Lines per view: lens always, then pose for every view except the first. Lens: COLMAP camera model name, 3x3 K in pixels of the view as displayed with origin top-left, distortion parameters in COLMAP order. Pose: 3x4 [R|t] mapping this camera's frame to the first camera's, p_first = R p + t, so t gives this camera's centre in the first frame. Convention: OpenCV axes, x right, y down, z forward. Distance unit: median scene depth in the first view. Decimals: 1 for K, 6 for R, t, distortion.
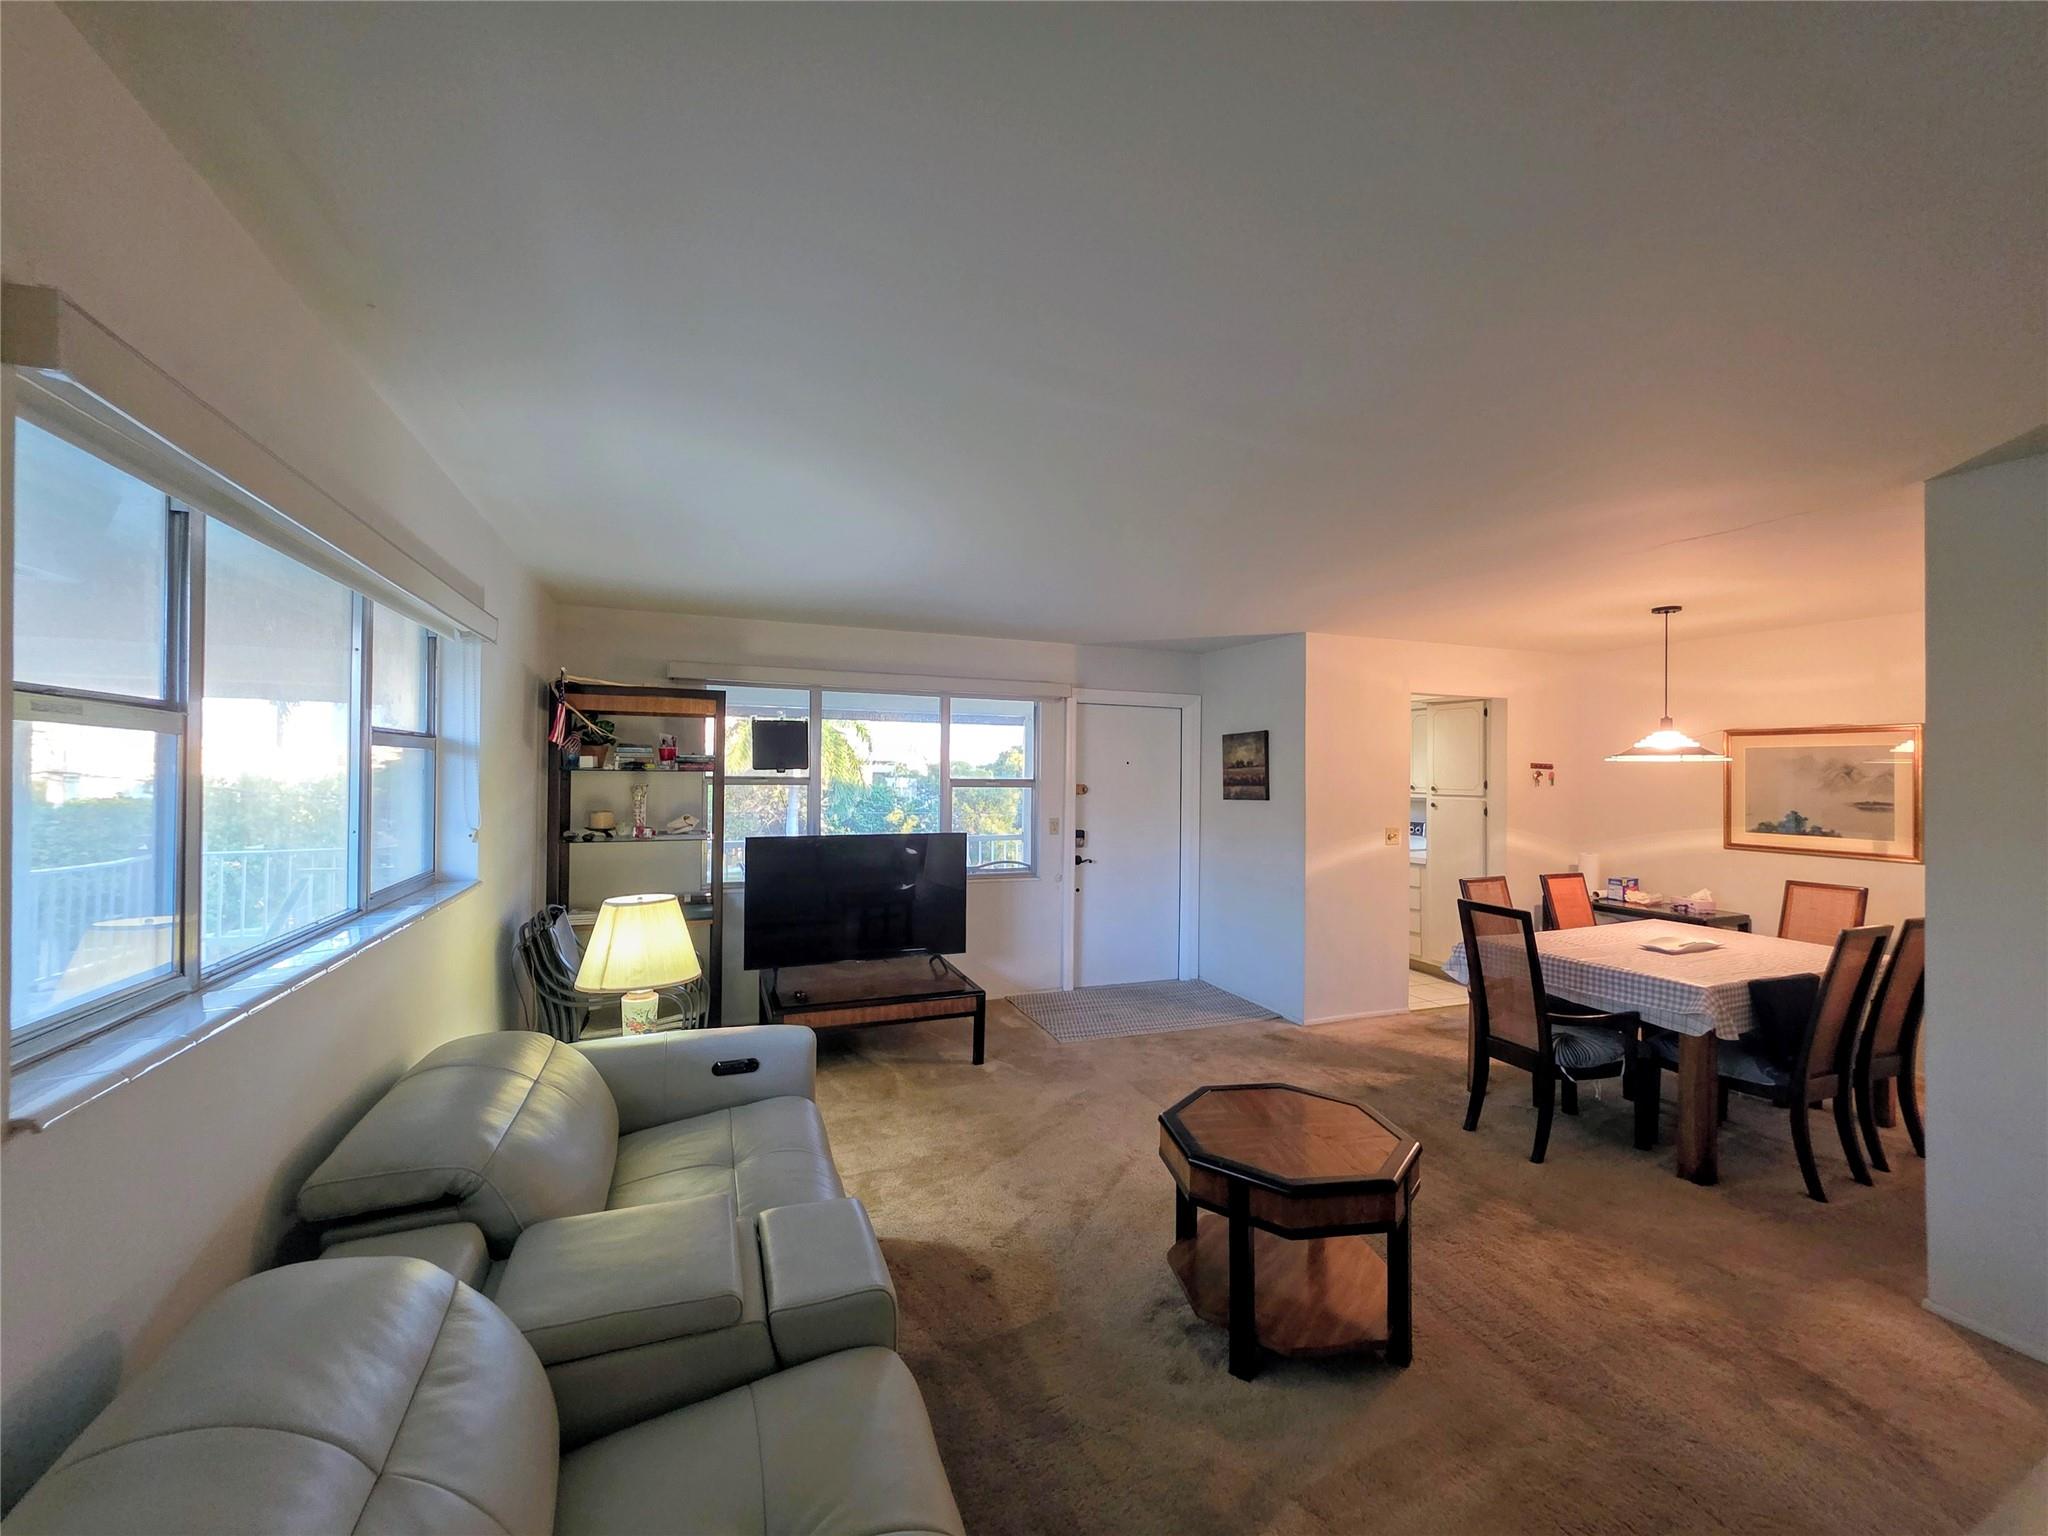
lens RADIAL K [[819.2, 0, 1024.0], [0, 819.2, 768.0], [0, 0, 1]] dist [0.001498, -0.000344]
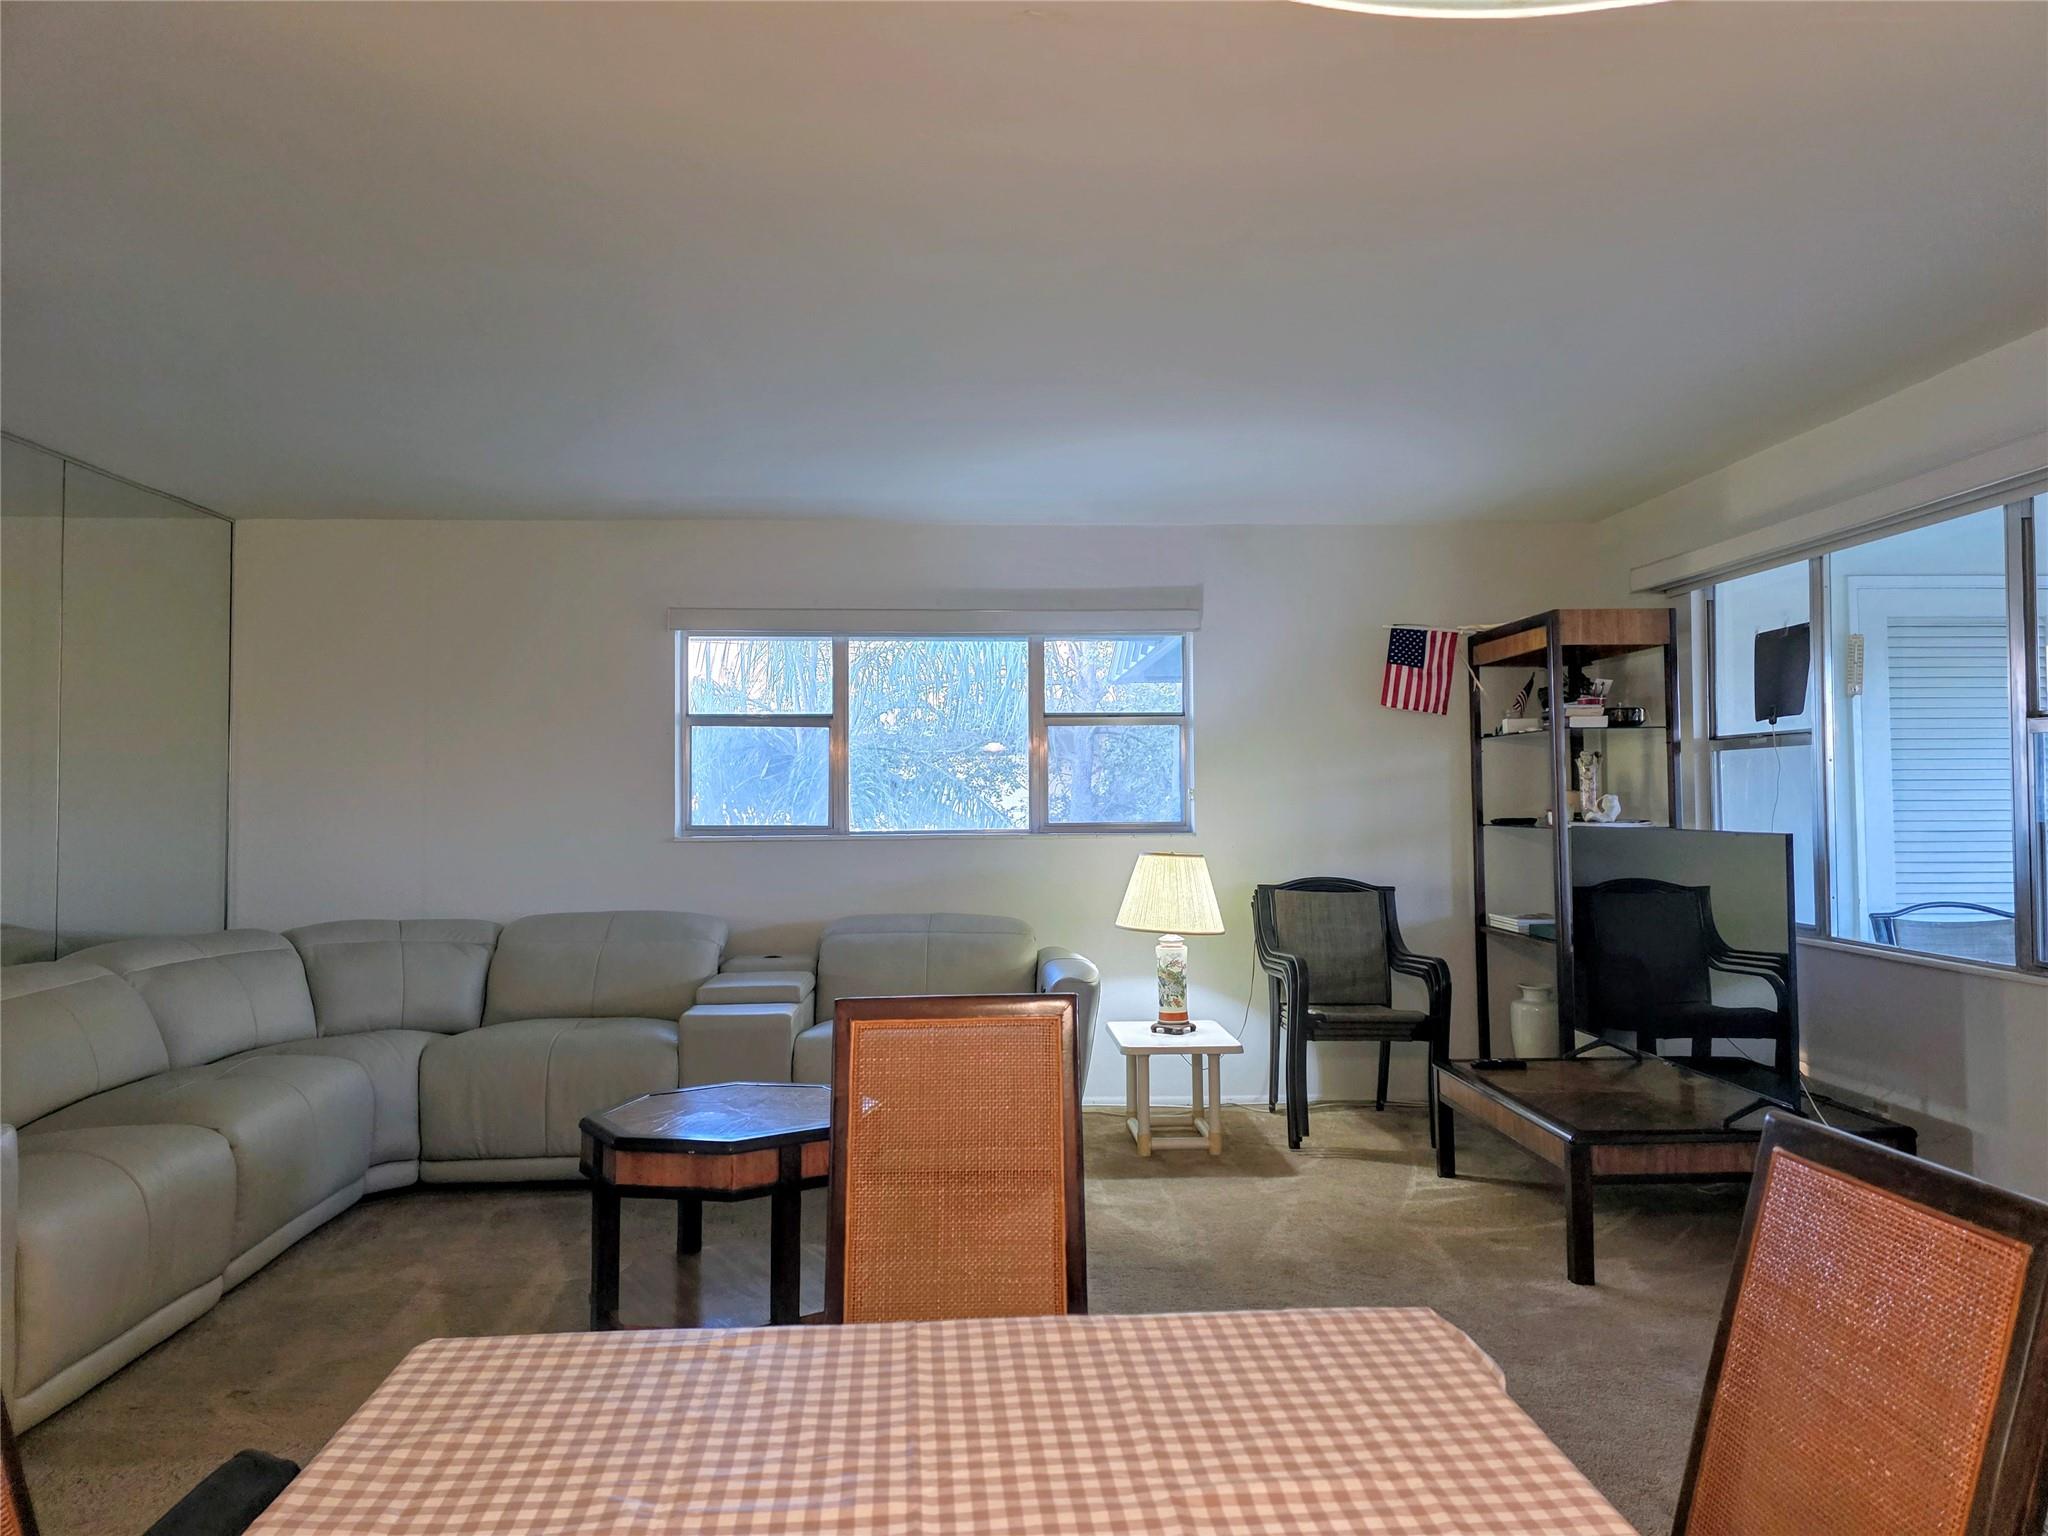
lens RADIAL K [[1349.3, 0, 1024.0], [0, 1349.3, 768.0], [0, 0, 1]] dist [0.001455, 0.000055]
pose [[-0.311369, -0.037387, -0.949553, 0.716480], [0.002310, 0.999193, -0.040099, 0.070832], [0.950286, -0.014679, -0.311032, 0.799412]]
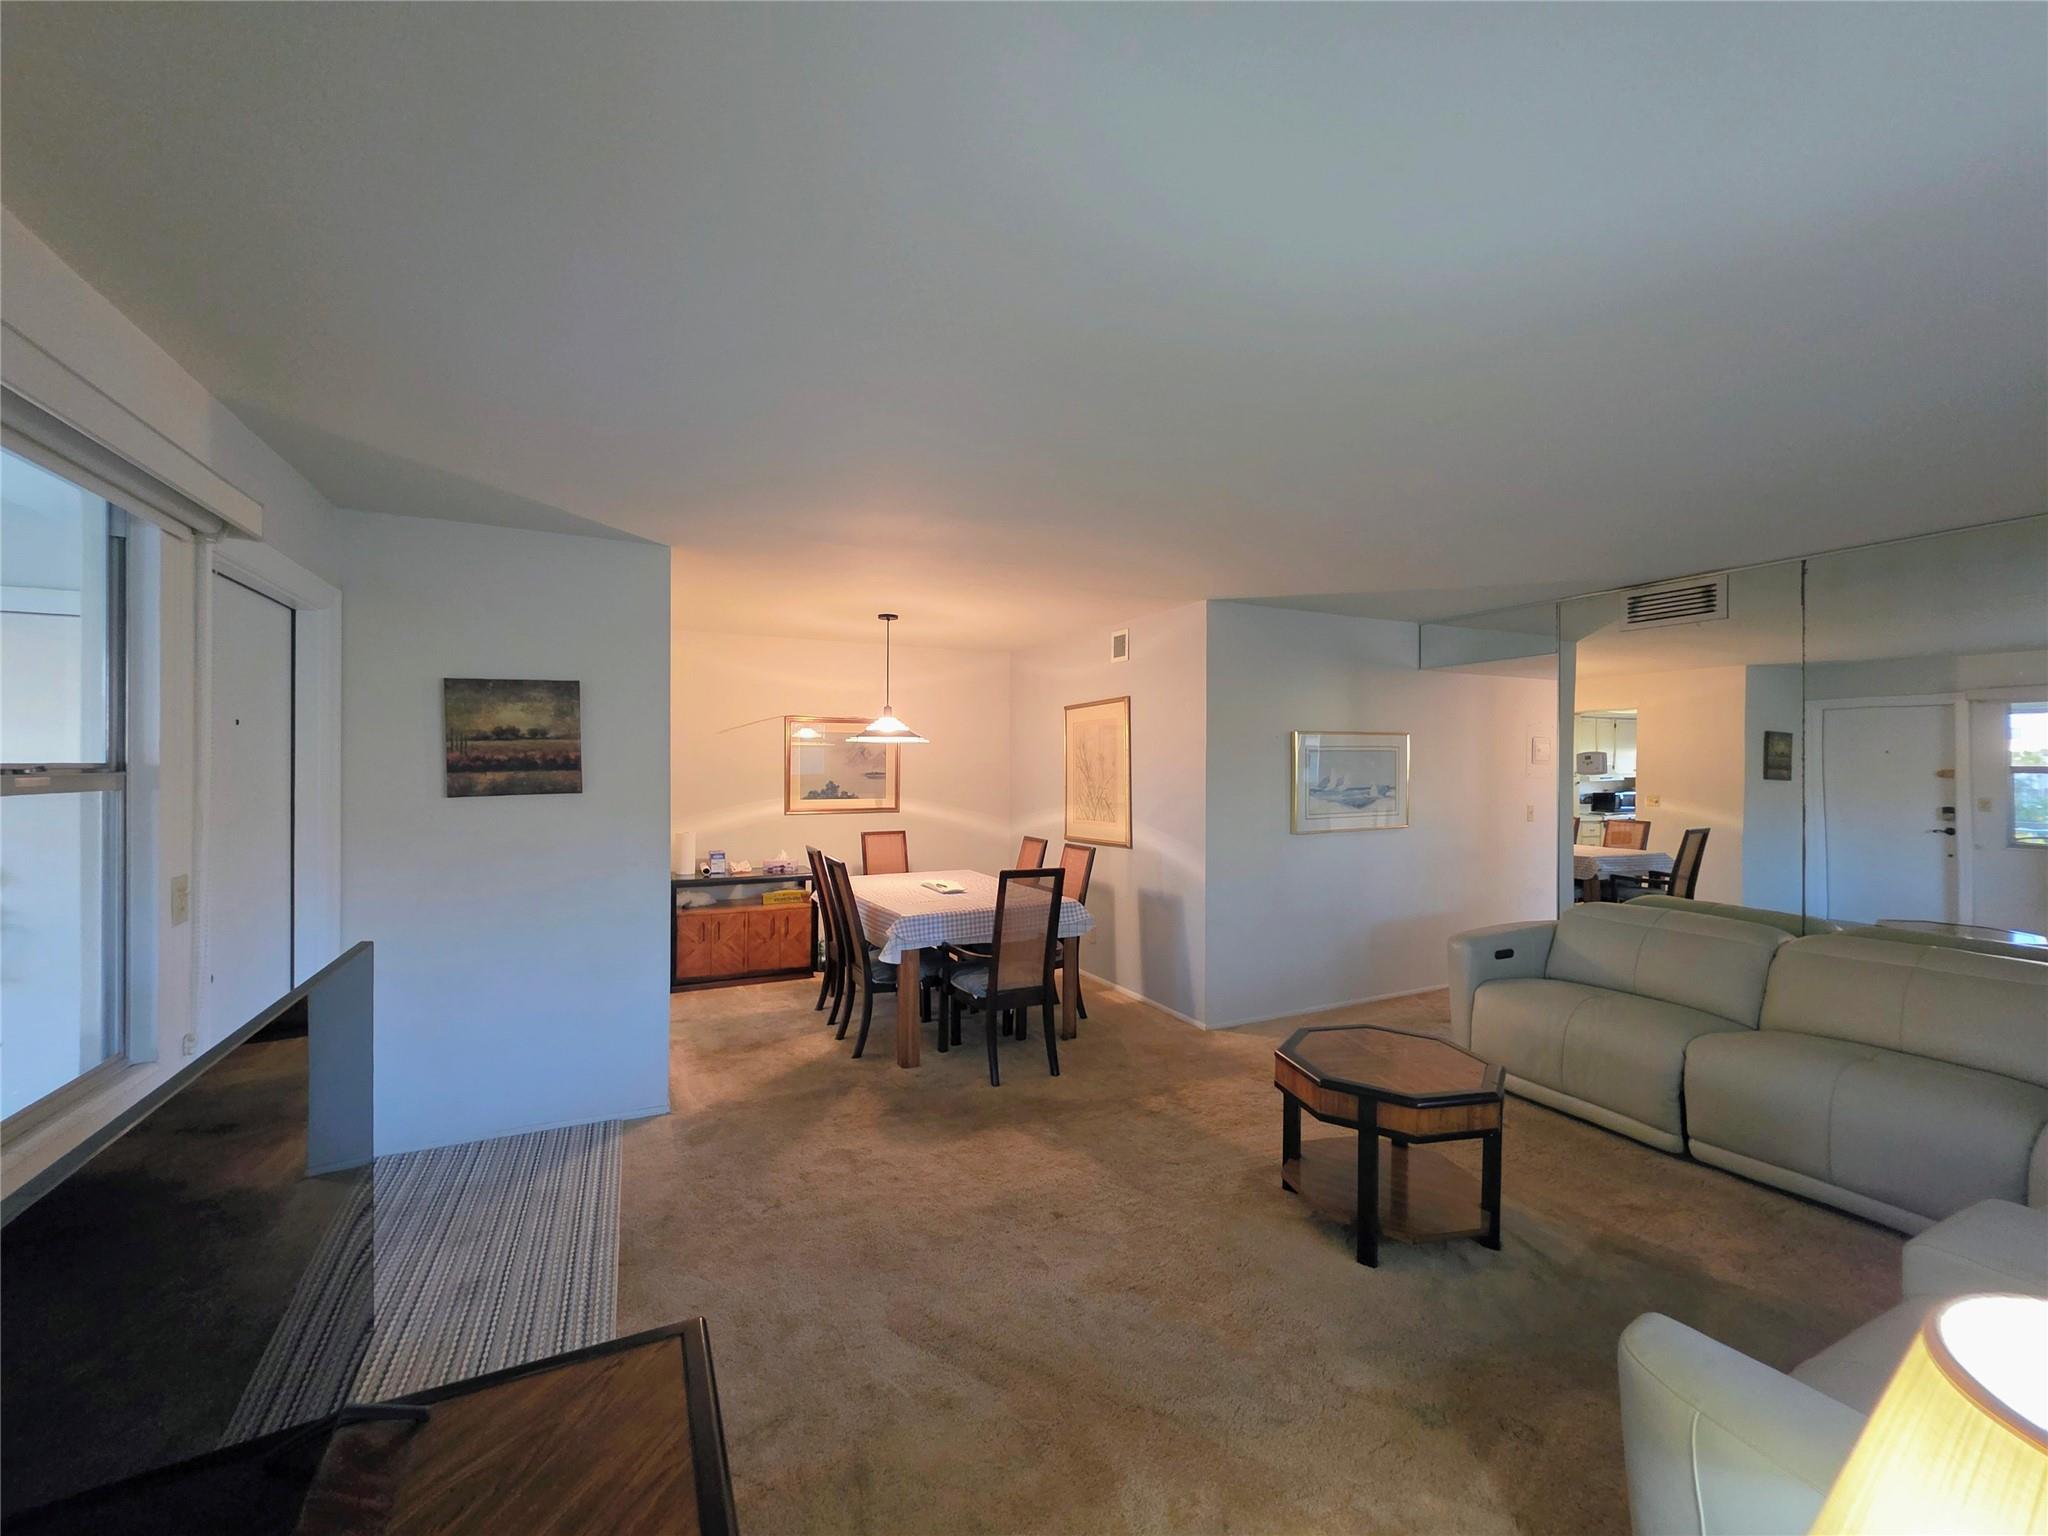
lens RADIAL K [[819.2, 0, 1024.0], [0, 819.2, 768.0], [0, 0, 1]] dist [0.001498, -0.000344]
pose [[-0.070432, -0.016221, 0.997385, -0.371804], [-0.008937, 0.999838, 0.015630, 0.008101], [-0.997477, -0.007813, -0.070566, 0.750980]]
